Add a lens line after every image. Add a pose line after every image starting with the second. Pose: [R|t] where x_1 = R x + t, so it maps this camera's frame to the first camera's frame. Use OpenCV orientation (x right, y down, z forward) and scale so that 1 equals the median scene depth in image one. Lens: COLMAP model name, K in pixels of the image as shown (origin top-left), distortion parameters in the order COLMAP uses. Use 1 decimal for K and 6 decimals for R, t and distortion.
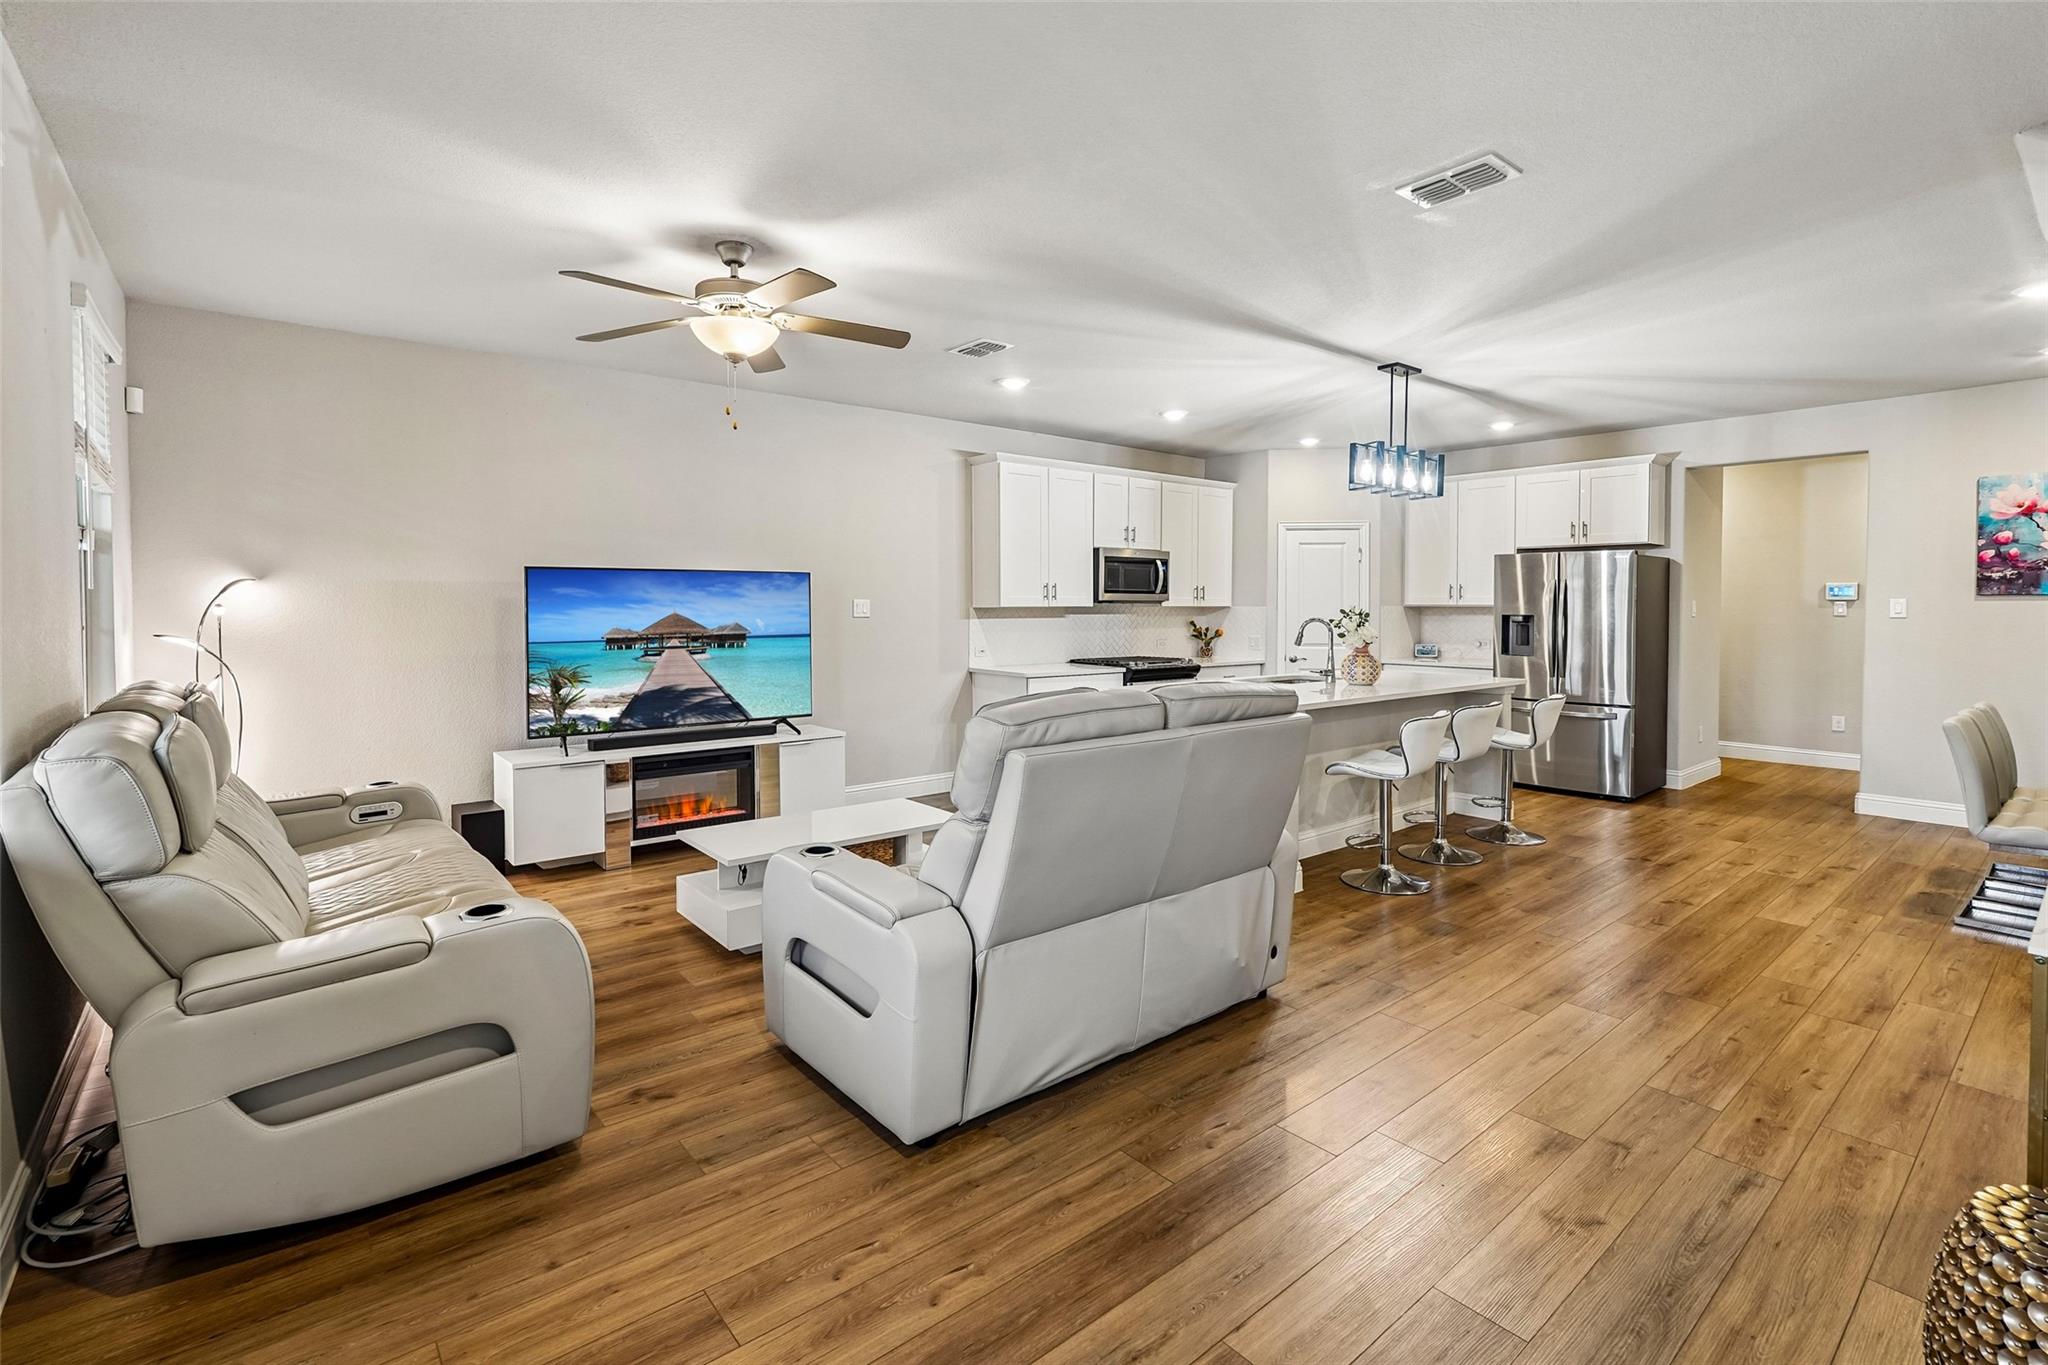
lens RADIAL K [[937.2, 0, 1003.0], [0, 937.2, 626.6], [0, 0, 1]] dist [-0.006587, 0.005194]
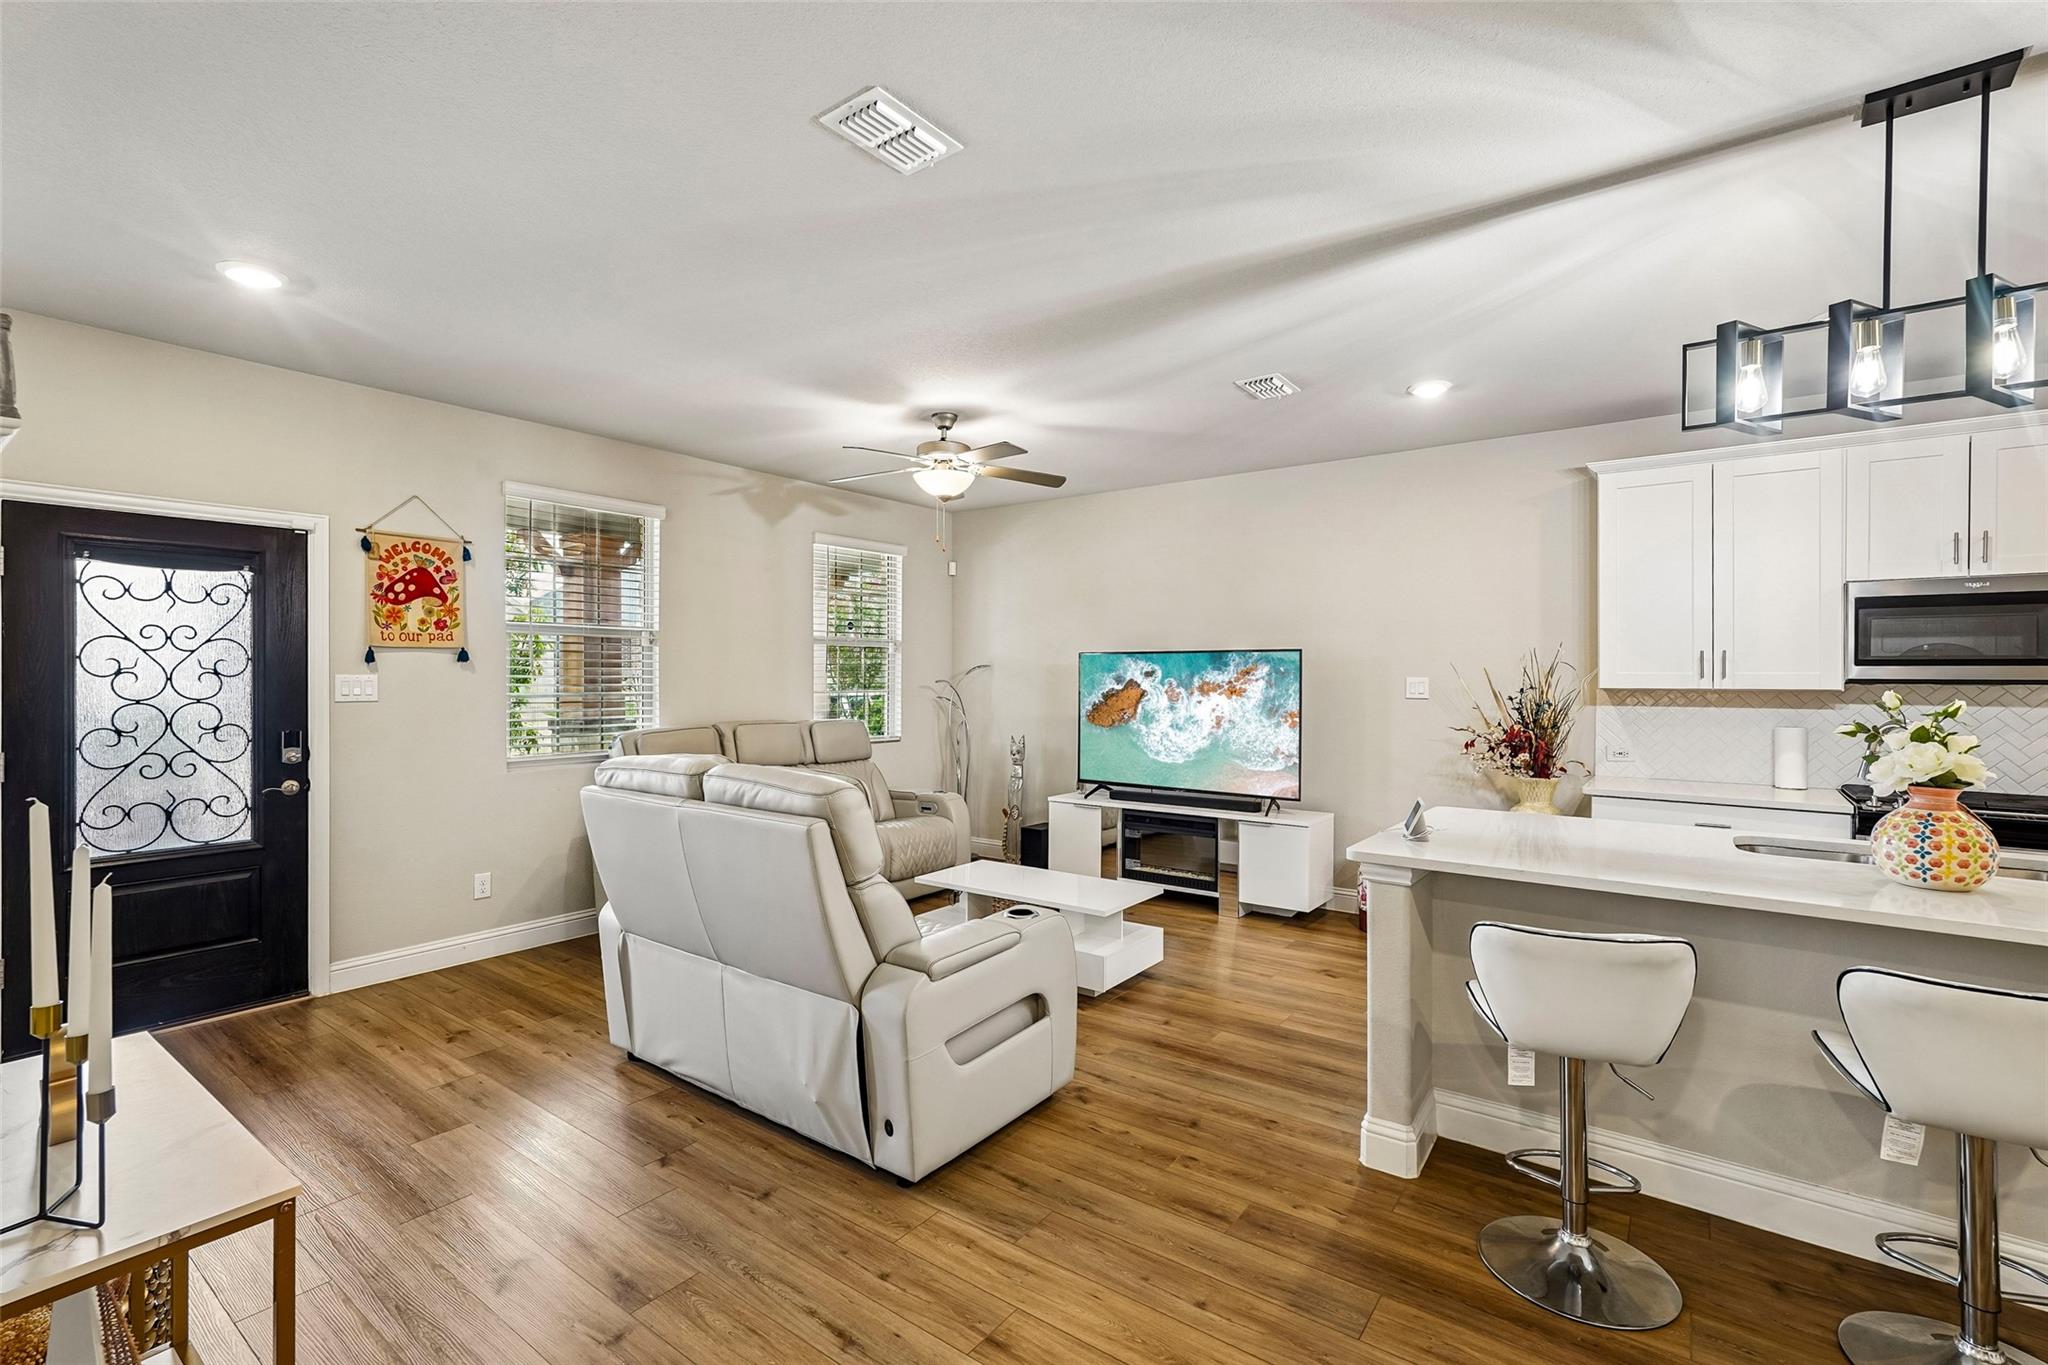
lens RADIAL K [[937.2, 0, 1001.5], [0, 937.2, 675.0], [0, 0, 1]] dist [-0.006587, 0.005194]
pose [[0.204370, -0.007224, -0.978867, 0.884671], [-0.025955, 0.999581, -0.012796, -0.017202], [0.978550, 0.028021, 0.204097, 0.661090]]
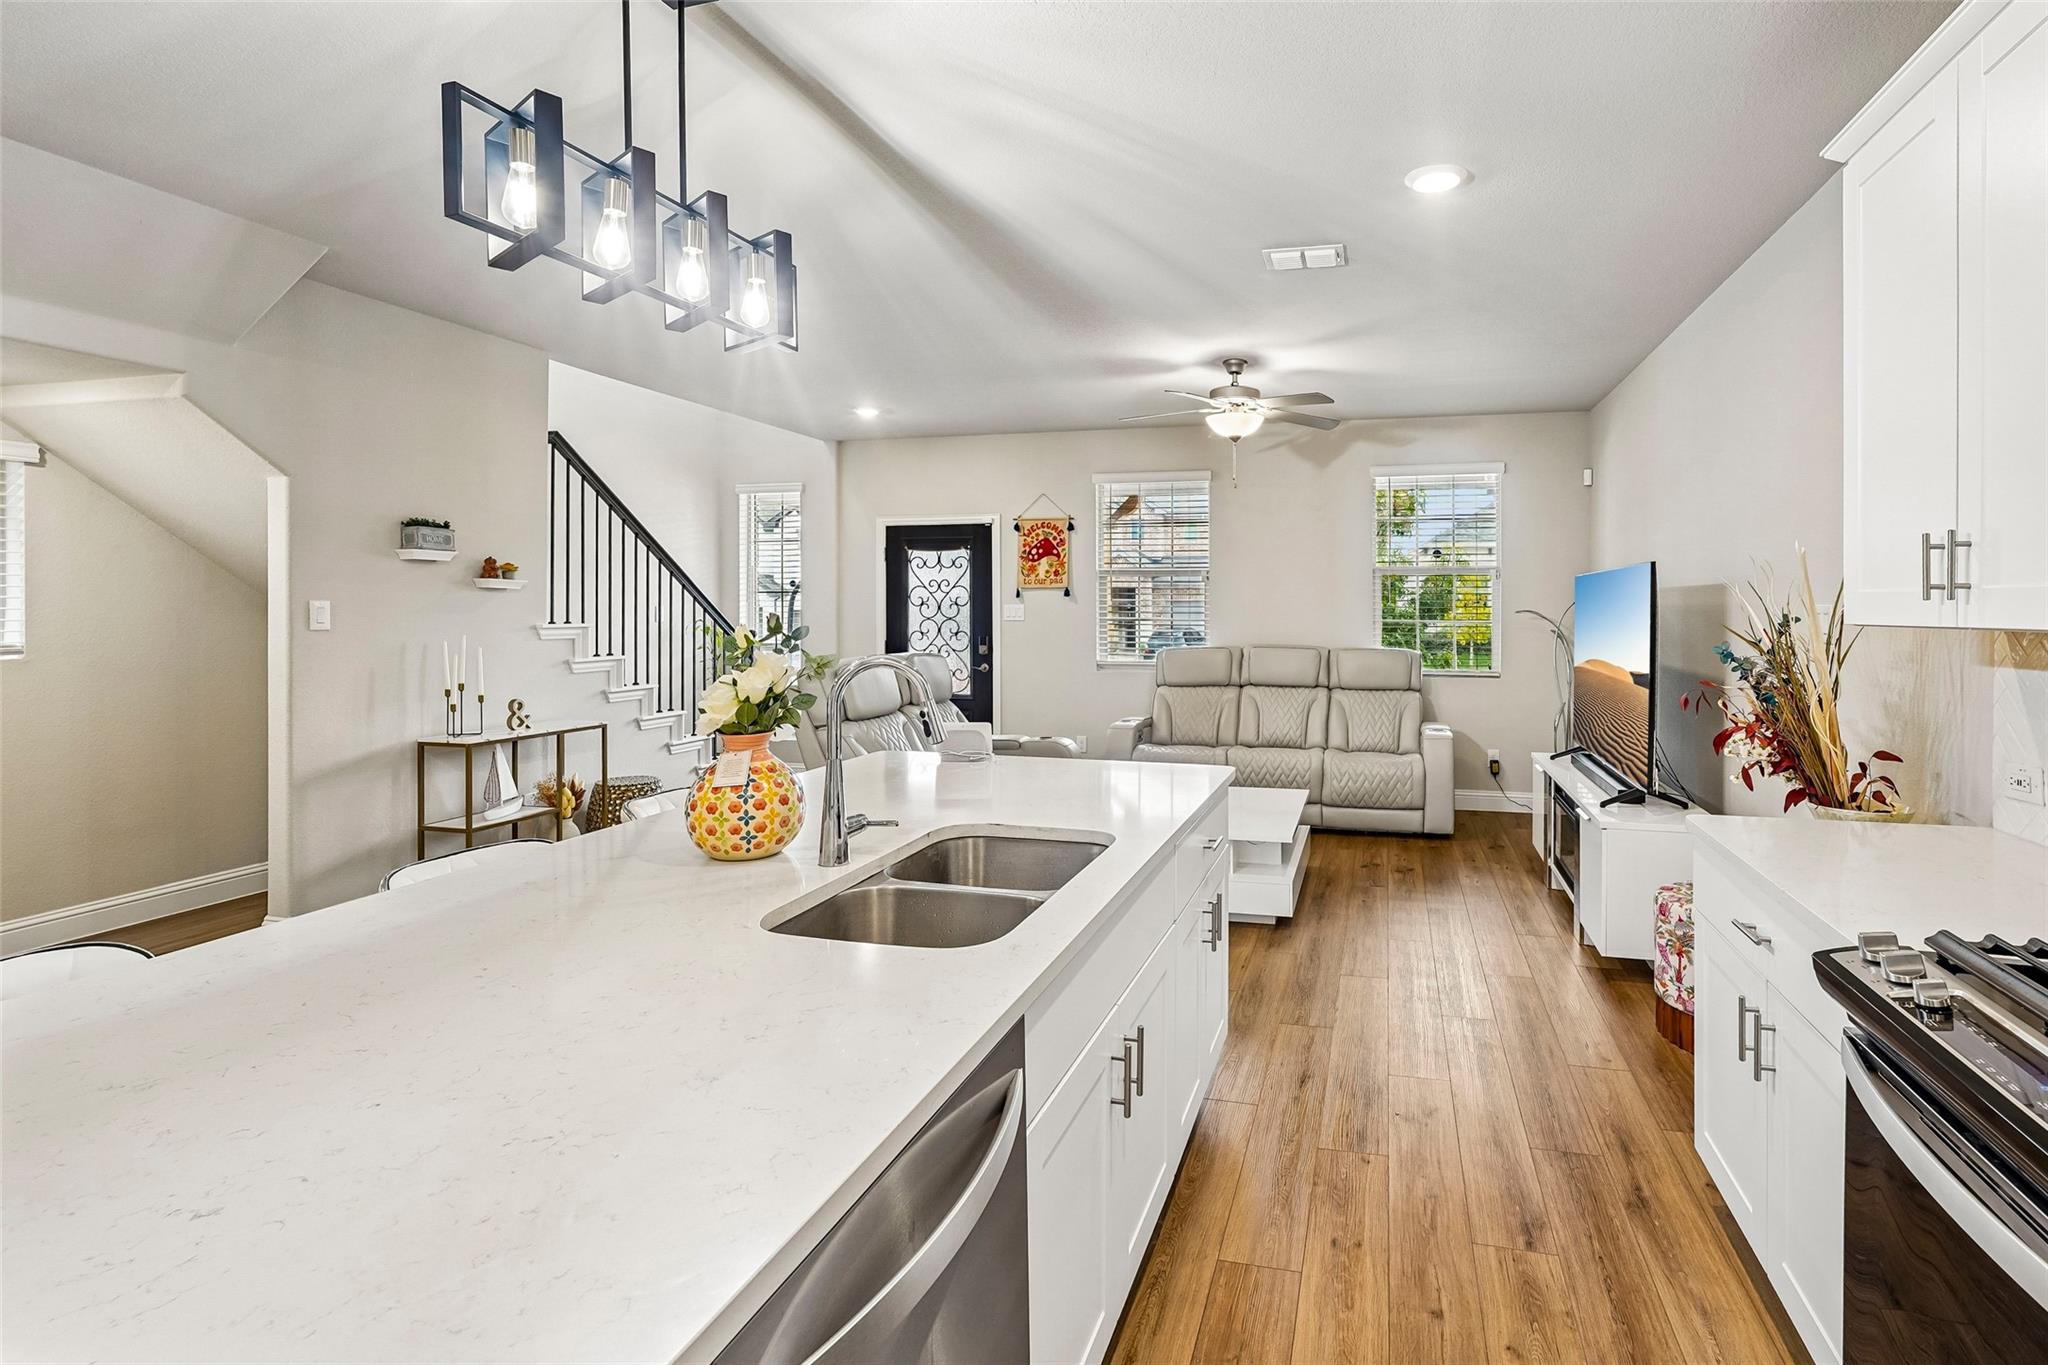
lens RADIAL K [[966.8, 0, 1142.9], [0, 966.8, 614.2], [0, 0, 1]] dist [0.010967, 0.001509]
pose [[-0.810426, -0.002938, -0.585833, 0.601339], [-0.021847, 0.999443, 0.025210, -0.045066], [0.585433, 0.033230, -0.810039, 1.761511]]
